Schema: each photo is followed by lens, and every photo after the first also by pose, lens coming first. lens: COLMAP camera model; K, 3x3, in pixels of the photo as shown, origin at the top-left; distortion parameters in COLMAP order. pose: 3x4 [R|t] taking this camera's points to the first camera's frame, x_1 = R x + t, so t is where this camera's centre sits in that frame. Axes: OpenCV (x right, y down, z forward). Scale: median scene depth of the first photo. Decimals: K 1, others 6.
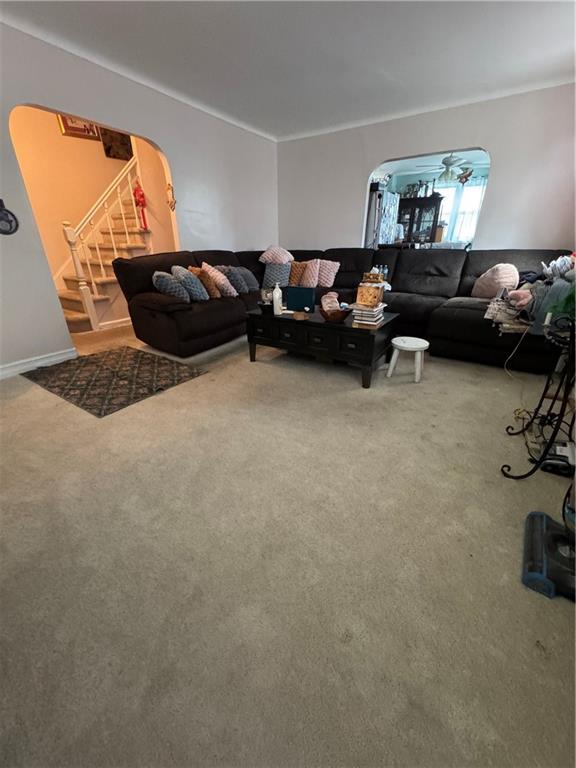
lens RADIAL K [[306.7, 0, 288.7], [0, 306.7, 383.7], [0, 0, 1]] dist [-0.002082, 0.000212]
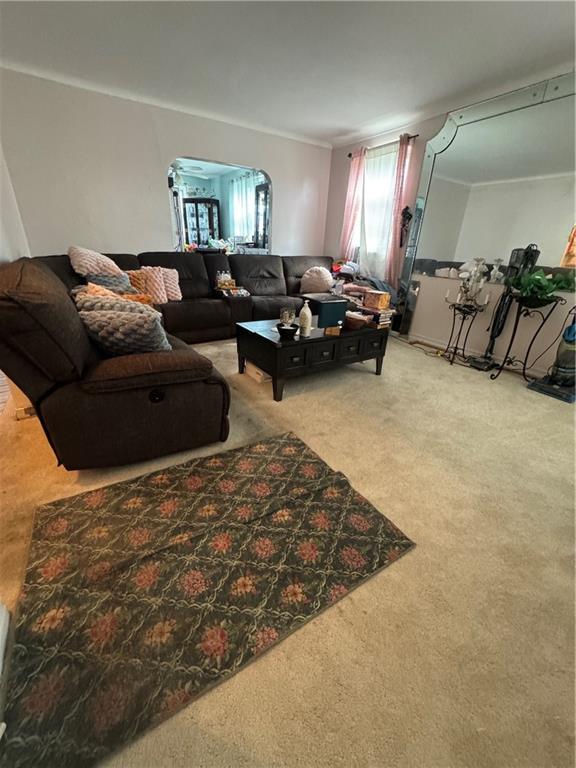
lens RADIAL K [[306.7, 0, 288.7], [0, 306.7, 383.7], [0, 0, 1]] dist [-0.002082, 0.000212]
pose [[0.414567, -0.354217, 0.838251, -0.809041], [0.340267, 0.914657, 0.218221, -0.296182], [-0.844010, 0.194762, 0.499715, 0.603505]]
